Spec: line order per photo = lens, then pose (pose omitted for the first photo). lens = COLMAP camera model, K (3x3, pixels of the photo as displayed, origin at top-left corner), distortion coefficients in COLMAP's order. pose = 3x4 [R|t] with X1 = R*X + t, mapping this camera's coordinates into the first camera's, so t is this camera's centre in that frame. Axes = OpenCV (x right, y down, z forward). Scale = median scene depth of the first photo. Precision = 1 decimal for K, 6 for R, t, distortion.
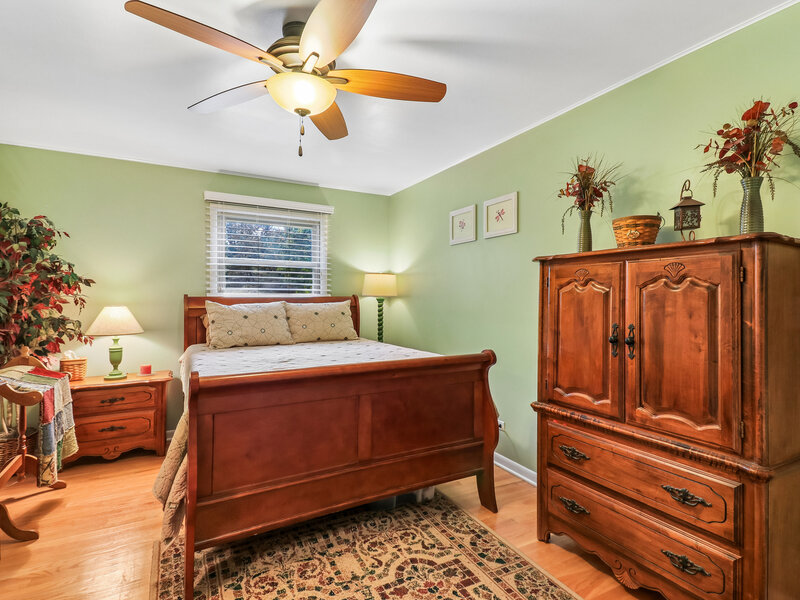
lens RADIAL K [[412.8, 0, 402.5], [0, 412.8, 290.2], [0, 0, 1]] dist [0.052034, -0.023124]
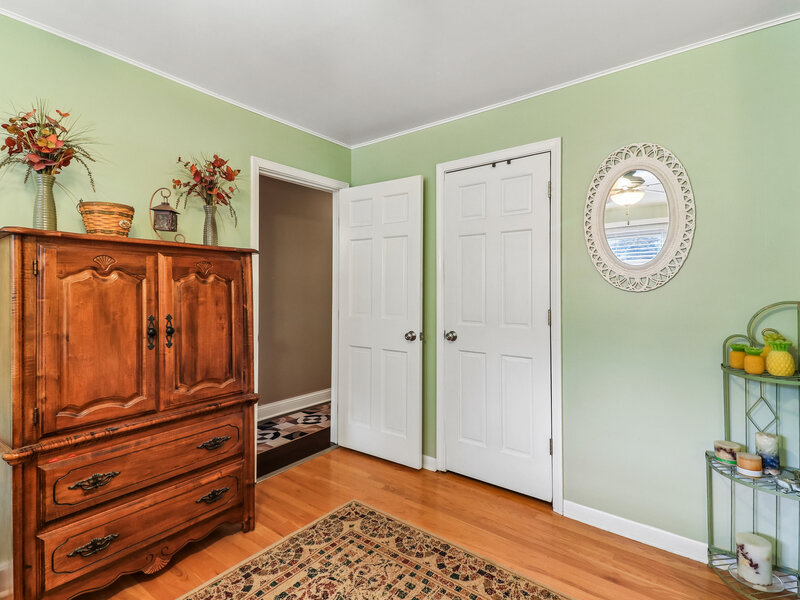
lens RADIAL K [[412.8, 0, 402.5], [0, 412.8, 290.2], [0, 0, 1]] dist [0.052034, -0.023124]
pose [[-0.396928, 0.000692, 0.917849, -0.655338], [-0.013652, 0.999885, -0.006658, 0.018678], [-0.917748, -0.015173, -0.396873, 0.880561]]
